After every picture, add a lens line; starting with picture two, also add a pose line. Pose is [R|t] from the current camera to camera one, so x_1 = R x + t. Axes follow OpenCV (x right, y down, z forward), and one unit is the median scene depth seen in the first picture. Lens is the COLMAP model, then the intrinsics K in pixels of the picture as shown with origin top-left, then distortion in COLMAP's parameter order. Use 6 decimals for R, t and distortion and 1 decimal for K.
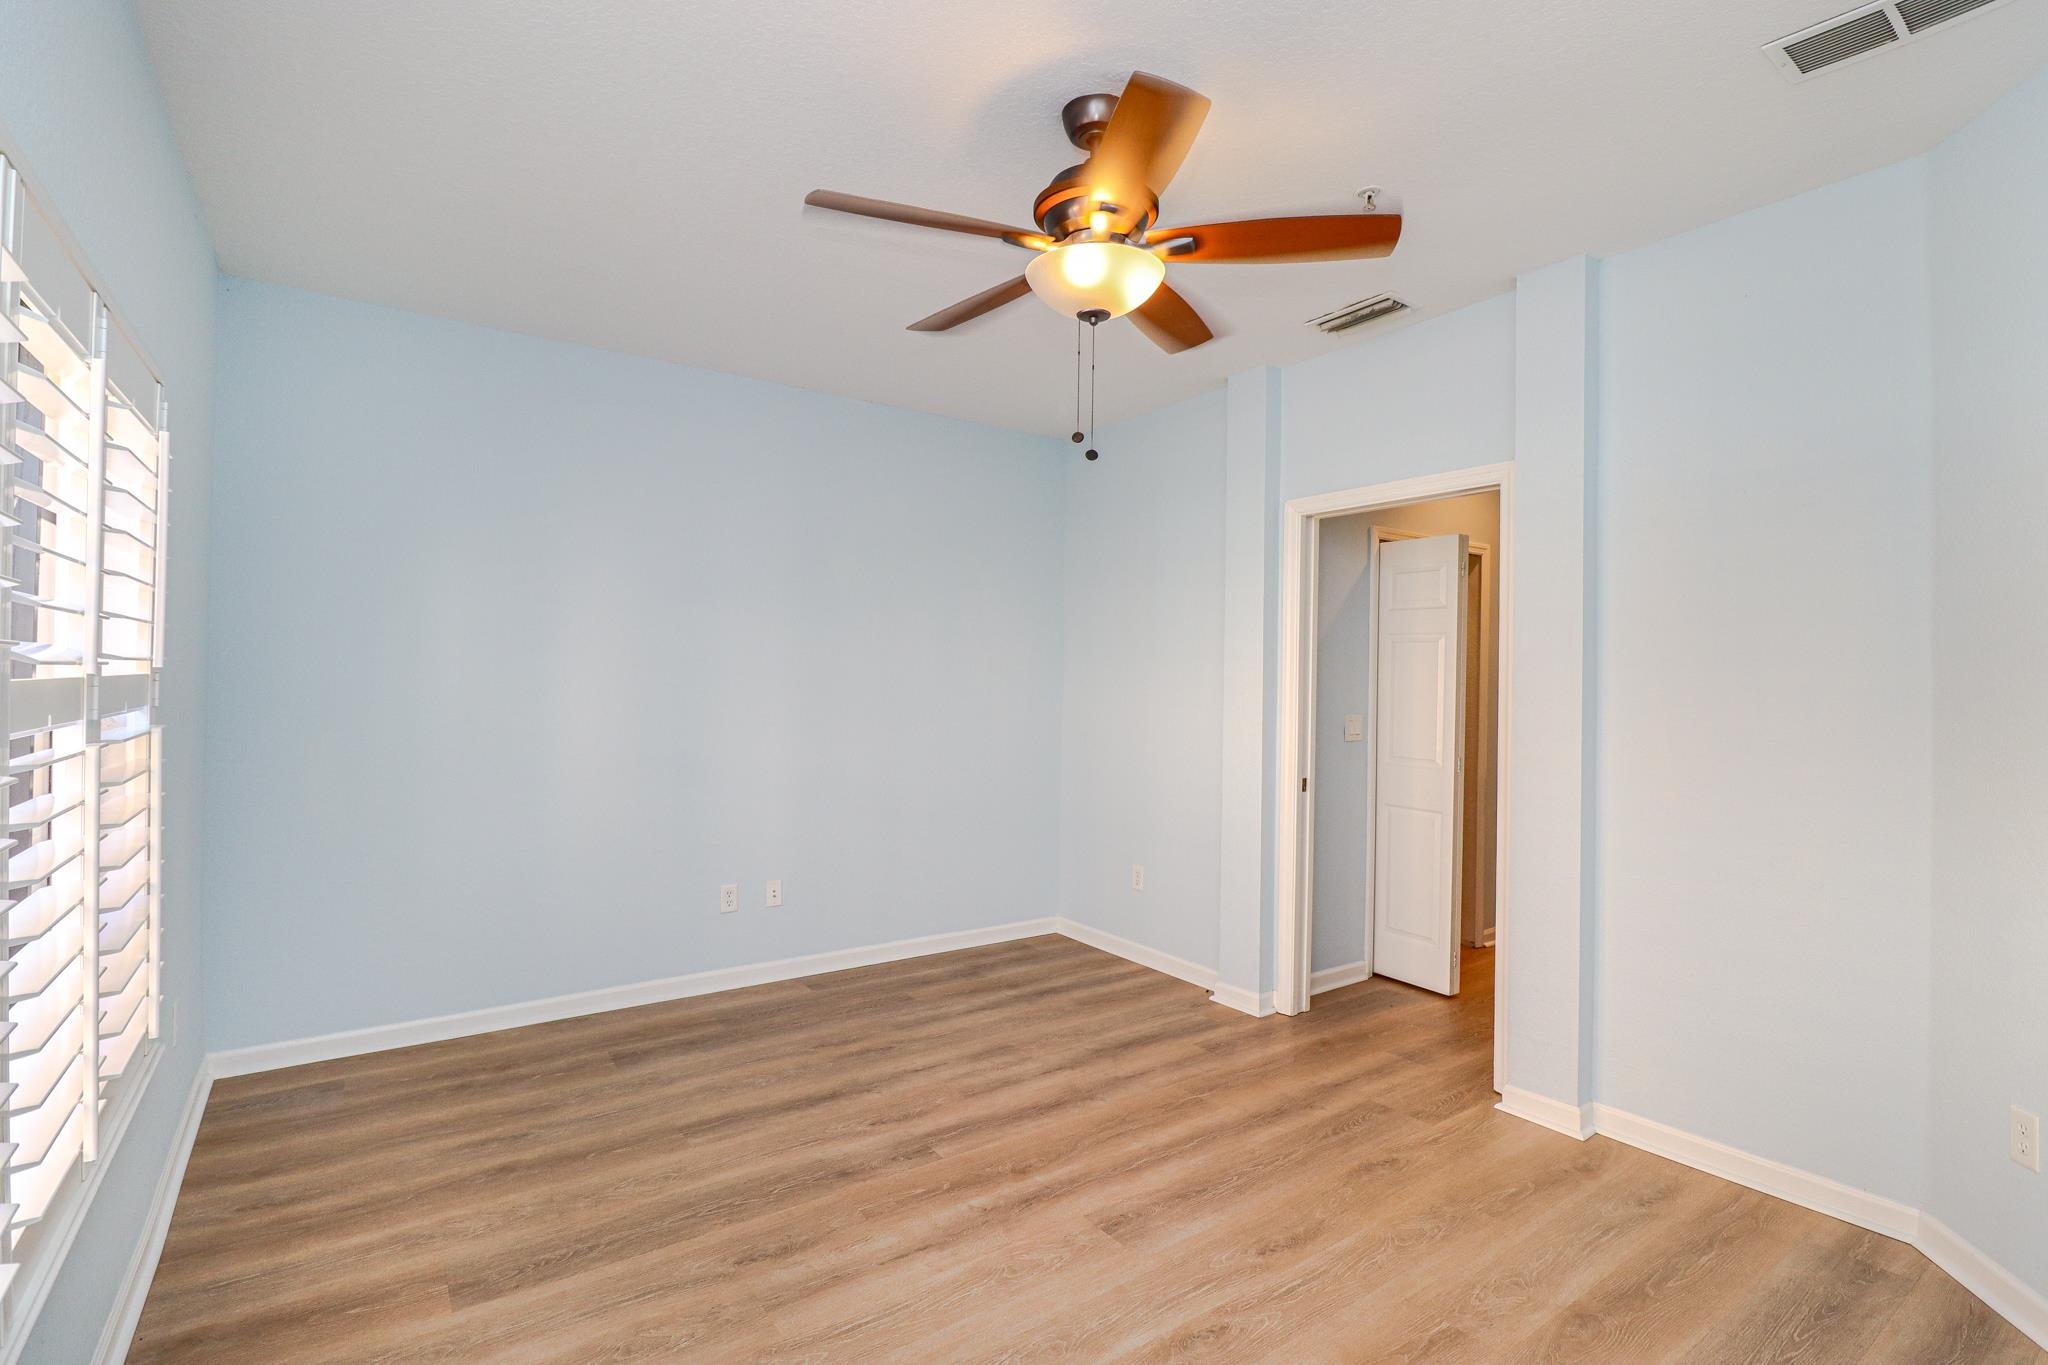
lens RADIAL K [[952.1, 0, 1016.0], [0, 952.1, 684.8], [0, 0, 1]] dist [-0.012660, -0.006005]
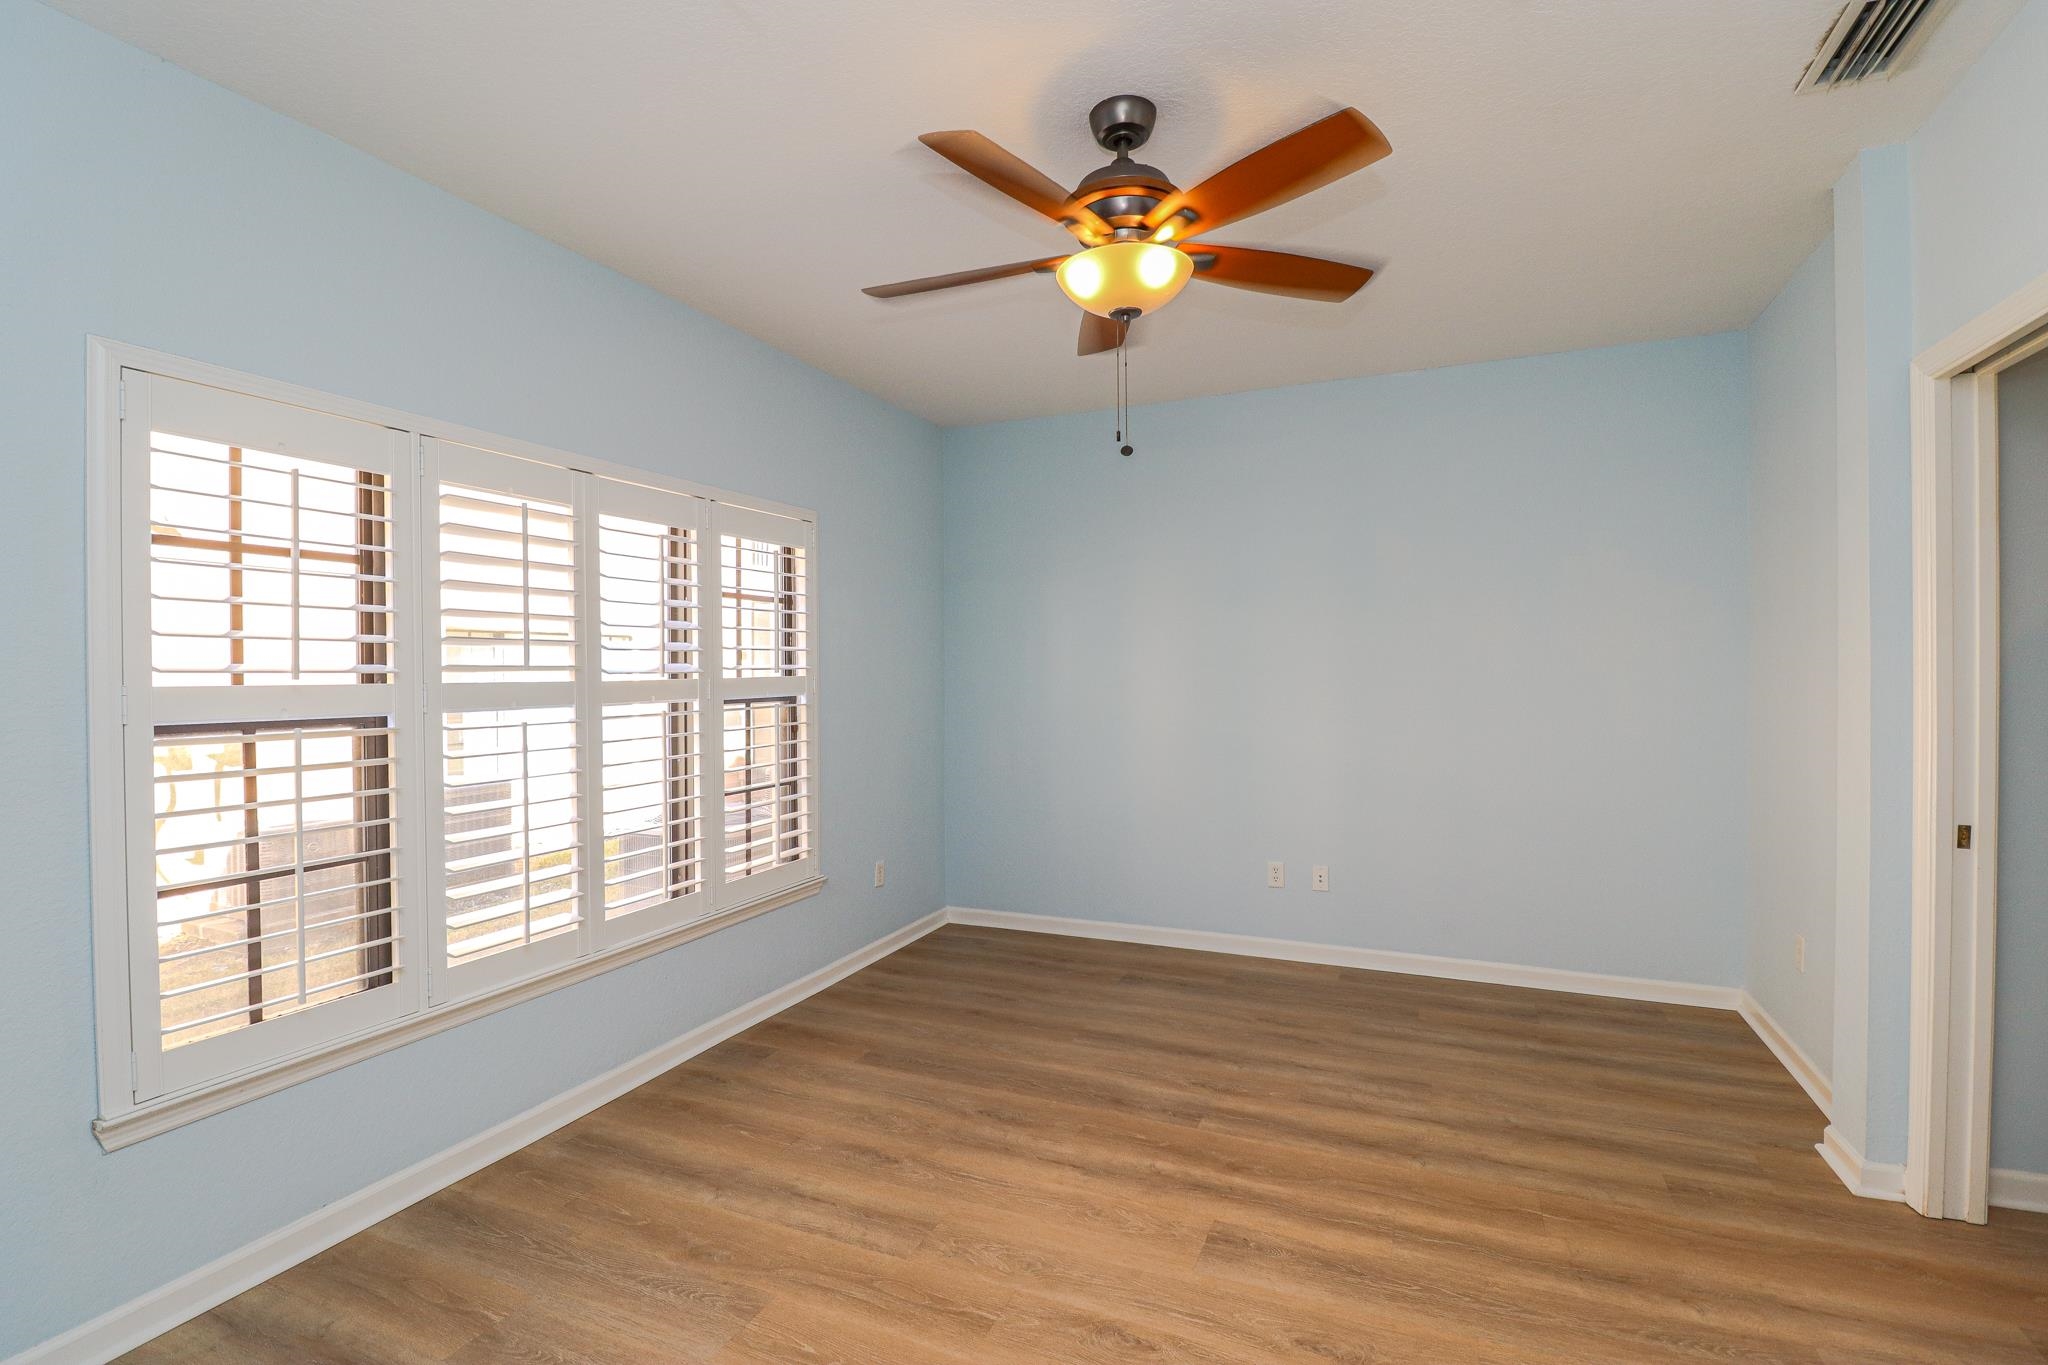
lens RADIAL K [[952.1, 0, 1010.8], [0, 952.1, 672.0], [0, 0, 1]] dist [-0.012660, -0.006005]
pose [[0.510064, -0.013809, -0.860026, 0.587560], [0.009298, 0.999901, -0.010540, 0.005124], [0.860086, -0.002621, 0.510142, 0.237881]]
